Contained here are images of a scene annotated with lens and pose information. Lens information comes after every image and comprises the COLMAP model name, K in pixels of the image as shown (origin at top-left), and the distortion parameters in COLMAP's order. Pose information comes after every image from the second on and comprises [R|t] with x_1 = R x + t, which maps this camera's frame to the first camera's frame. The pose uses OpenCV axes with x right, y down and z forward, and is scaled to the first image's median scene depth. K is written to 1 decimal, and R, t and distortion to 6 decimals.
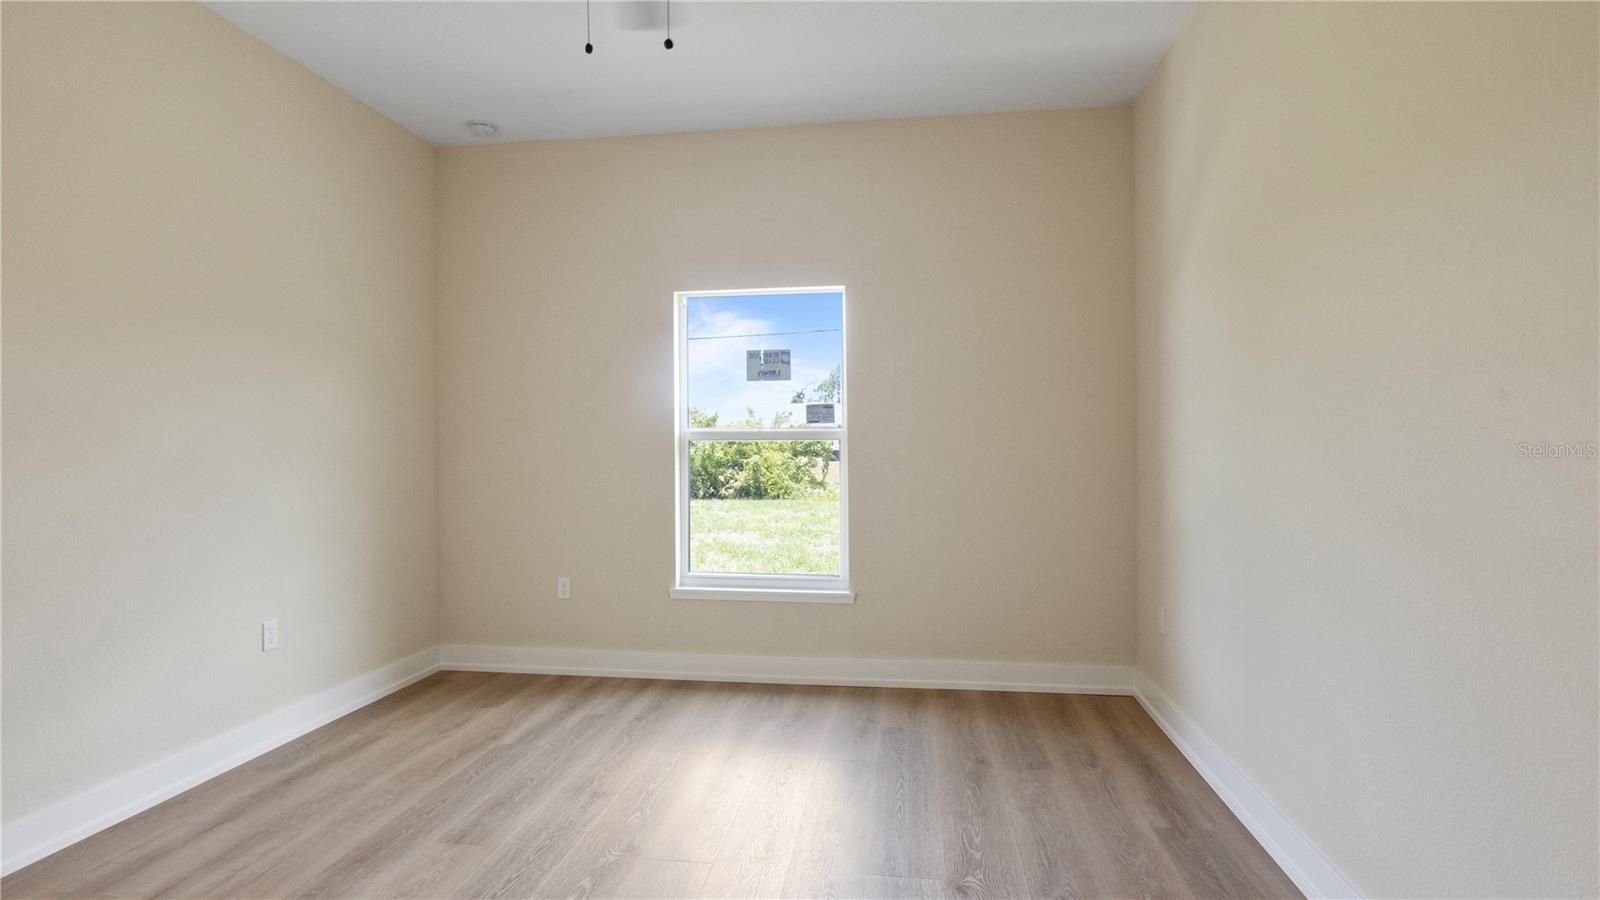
lens RADIAL K [[811.0, 0, 783.3], [0, 811.0, 453.1], [0, 0, 1]] dist [-0.011889, 0.003258]
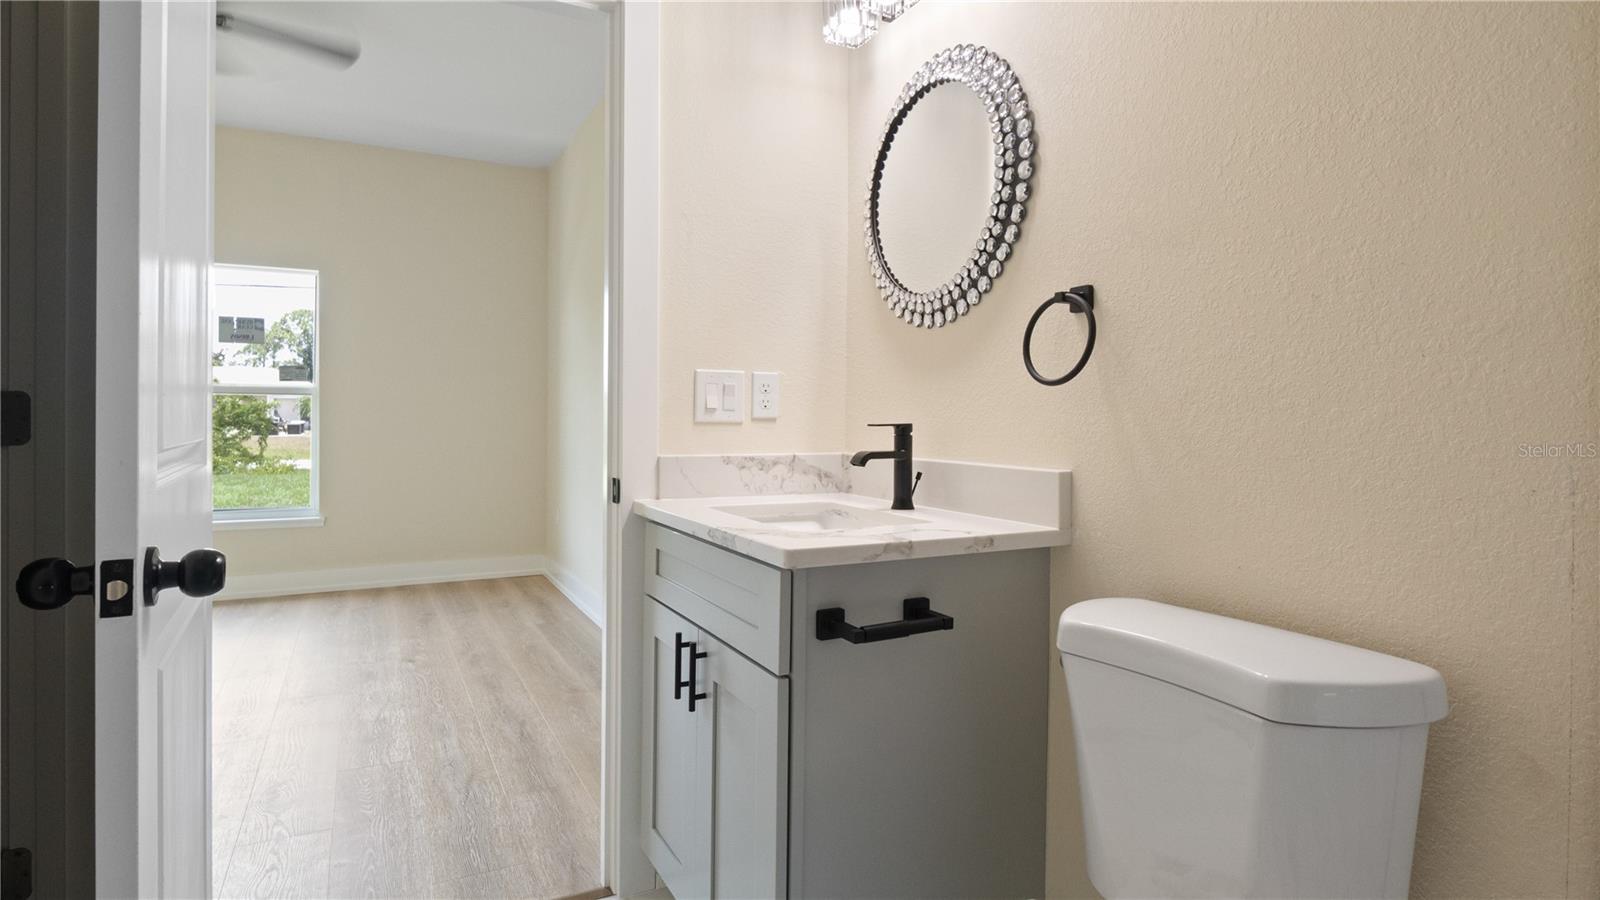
lens RADIAL K [[811.0, 0, 808.5], [0, 811.0, 429.5], [0, 0, 1]] dist [-0.011889, 0.003258]
pose [[0.793355, 0.004936, 0.608739, -0.085202], [-0.005123, 0.999986, -0.001432, 0.037395], [-0.608738, -0.001983, 0.793369, -0.478205]]
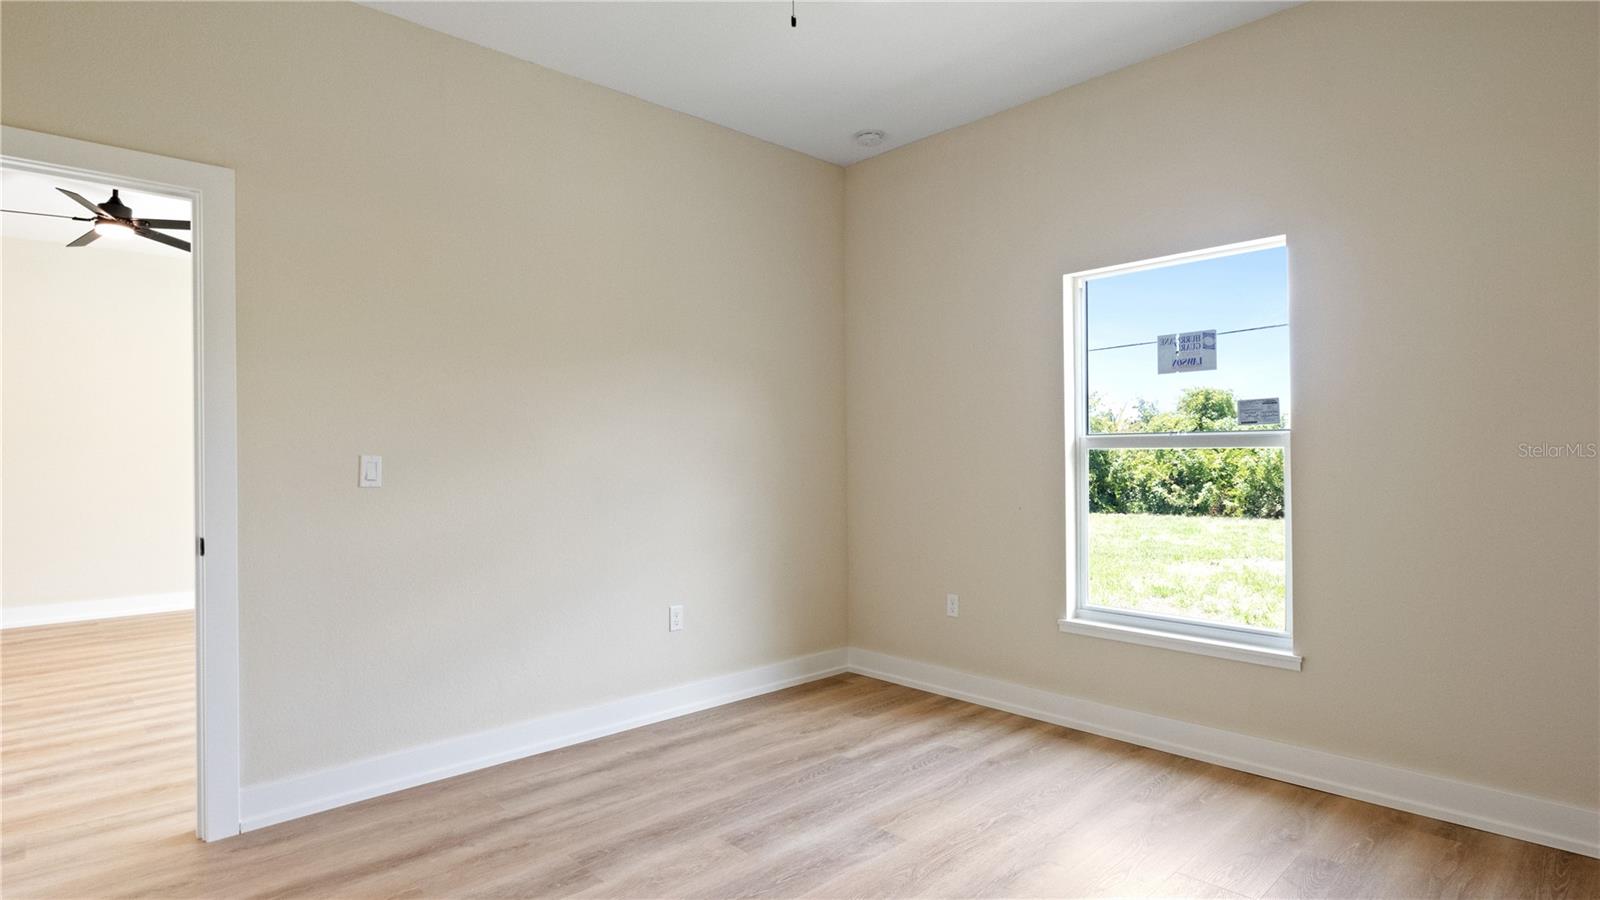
lens RADIAL K [[811.0, 0, 831.3], [0, 811.0, 466.2], [0, 0, 1]] dist [-0.011889, 0.003258]
pose [[0.787478, 0.006596, -0.616308, 0.213027], [-0.004114, 0.999977, 0.005446, -0.000279], [0.616329, -0.001753, 0.787487, 0.181811]]
